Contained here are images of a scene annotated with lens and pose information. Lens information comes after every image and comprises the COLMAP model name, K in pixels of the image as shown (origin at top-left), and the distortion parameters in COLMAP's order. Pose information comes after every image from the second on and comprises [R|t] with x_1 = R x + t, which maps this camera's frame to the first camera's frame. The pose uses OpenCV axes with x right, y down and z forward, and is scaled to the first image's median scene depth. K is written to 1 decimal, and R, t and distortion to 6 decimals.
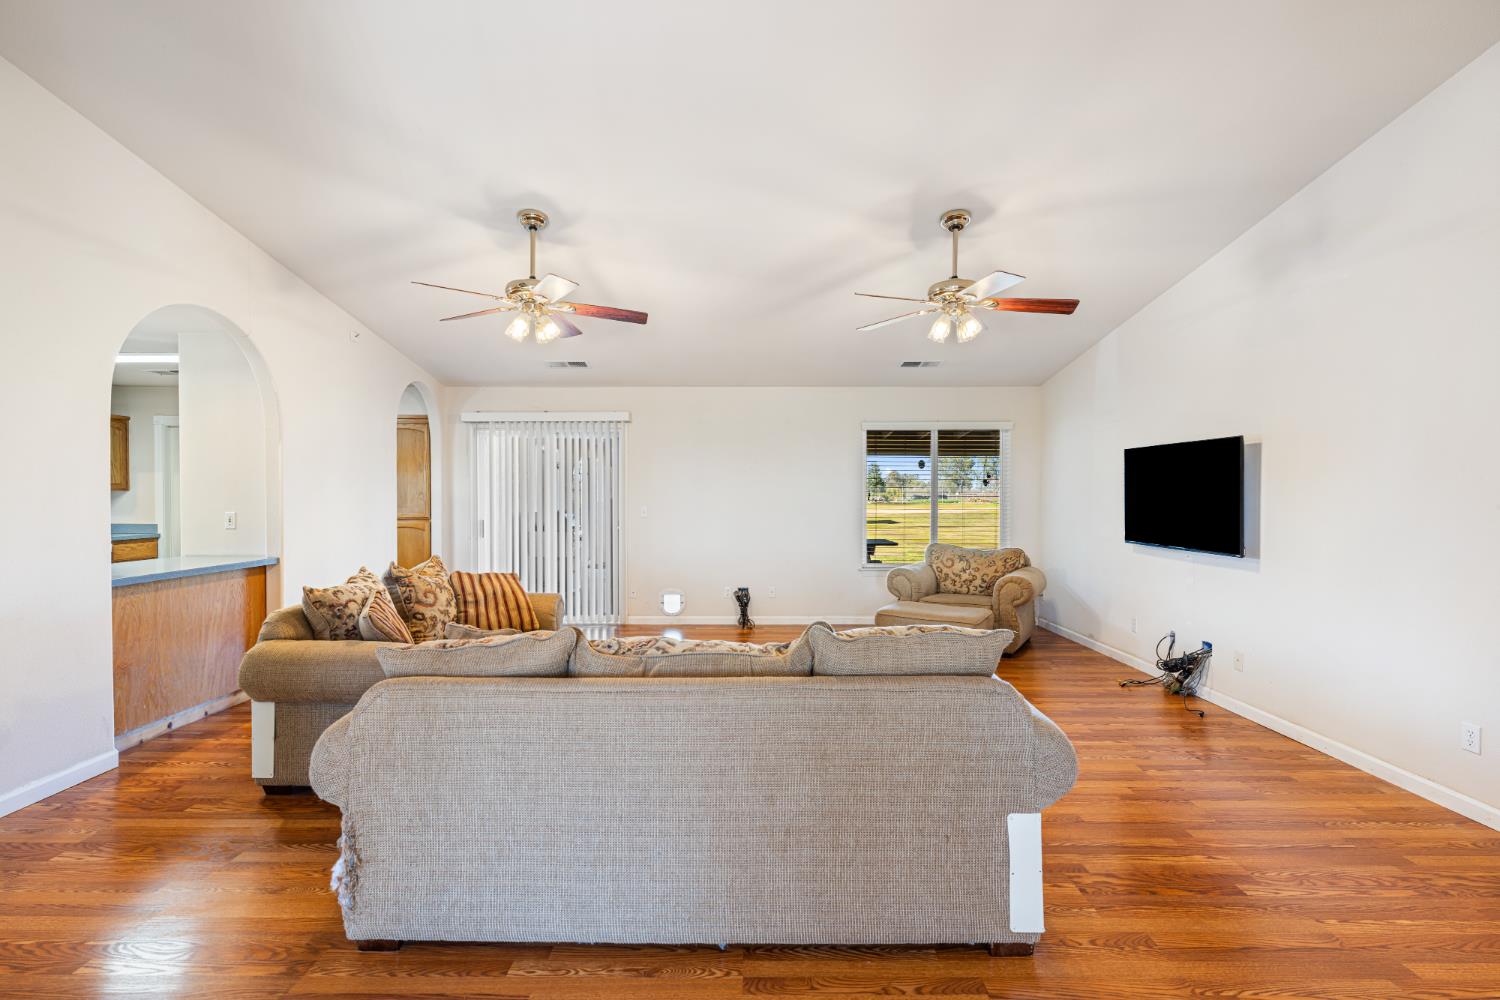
lens RADIAL K [[668.8, 0, 747.2], [0, 668.8, 500.1], [0, 0, 1]] dist [0.000837, -0.000716]
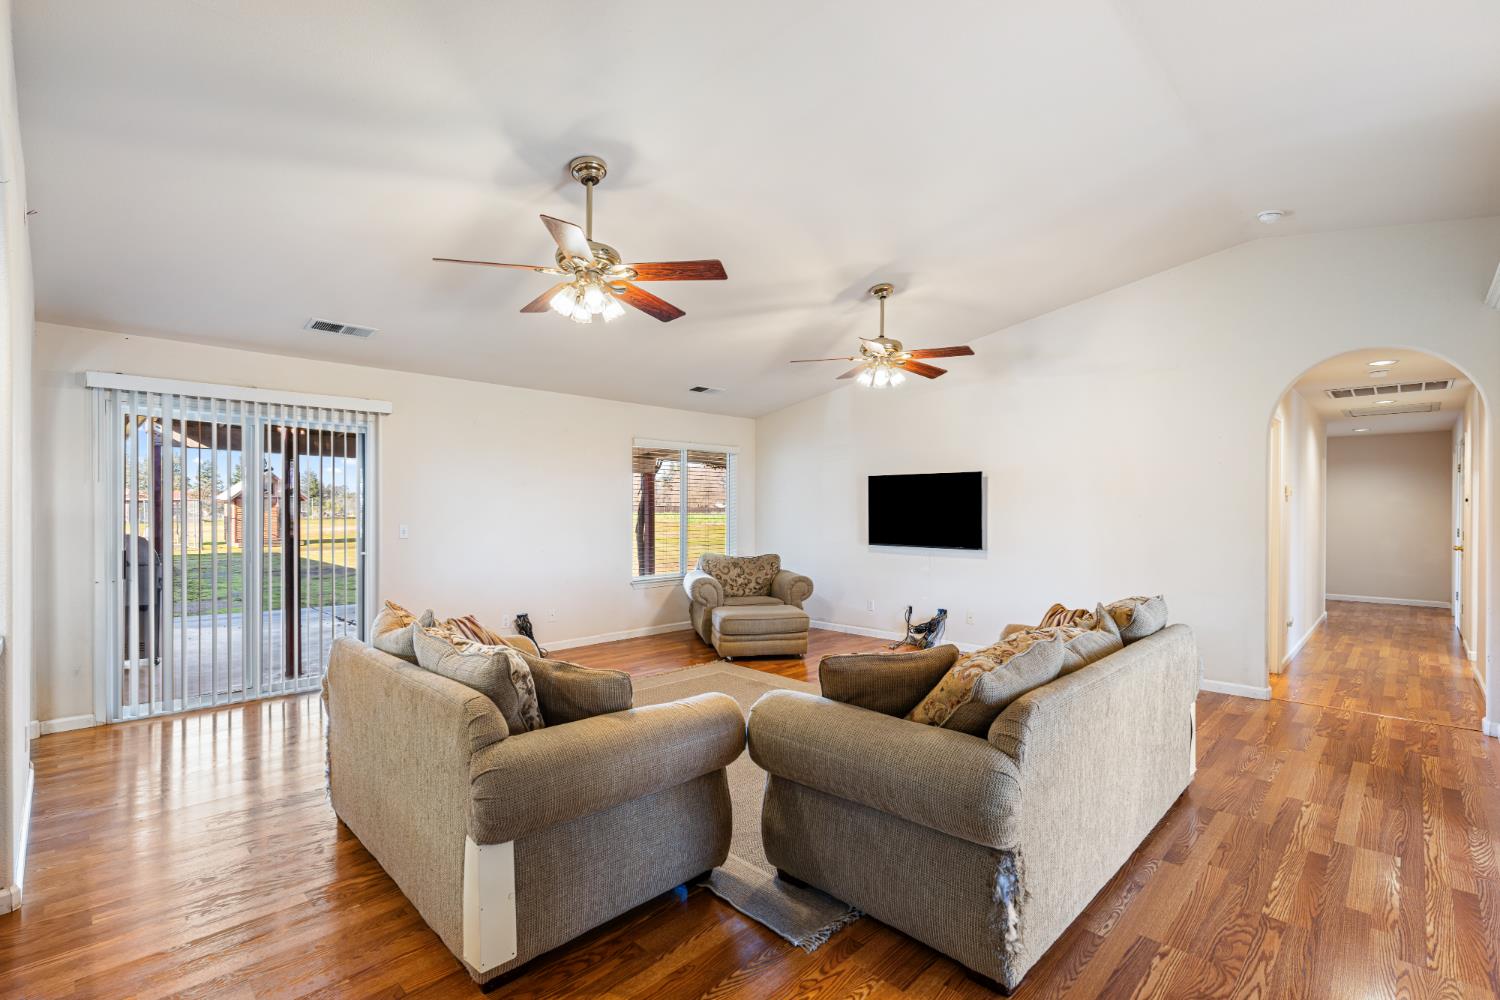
lens RADIAL K [[668.8, 0, 741.9], [0, 668.8, 506.4], [0, 0, 1]] dist [0.000837, -0.000716]
pose [[0.710053, 0.003418, 0.704140, -0.595102], [0.005890, 0.999924, -0.010794, -0.001077], [-0.704123, 0.011812, 0.709979, 0.233115]]
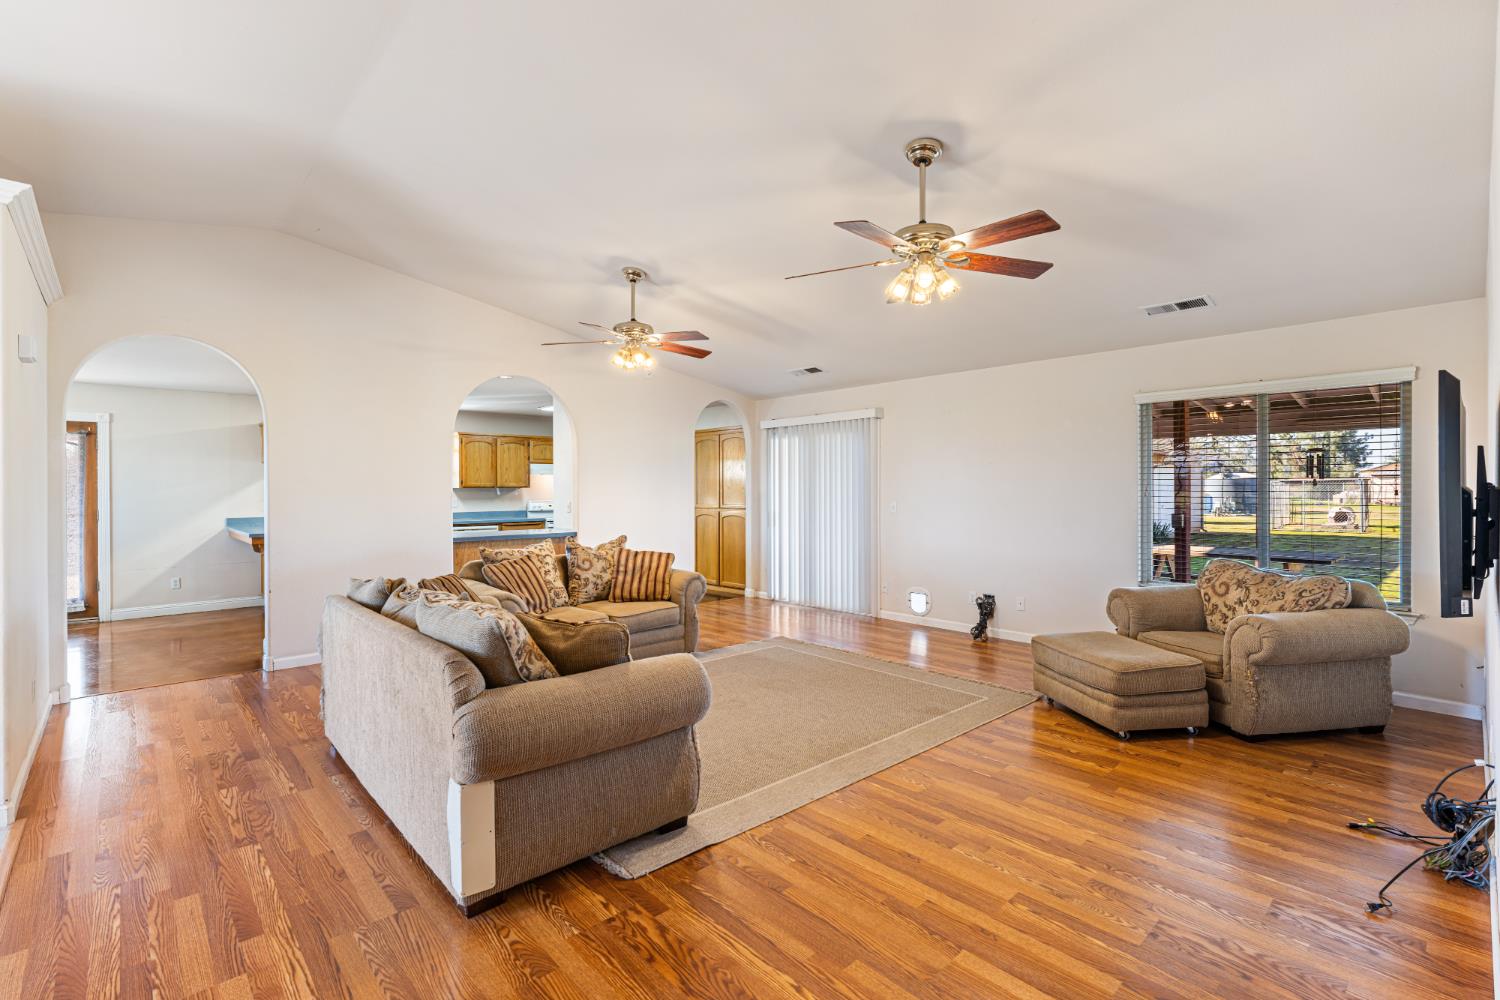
lens RADIAL K [[668.8, 0, 754.3], [0, 668.8, 492.5], [0, 0, 1]] dist [0.000837, -0.000716]
pose [[0.686135, 0.002050, -0.727471, 0.598257], [-0.004140, 0.999991, -0.001086, -0.002927], [0.727462, 0.003757, 0.686138, 0.232230]]
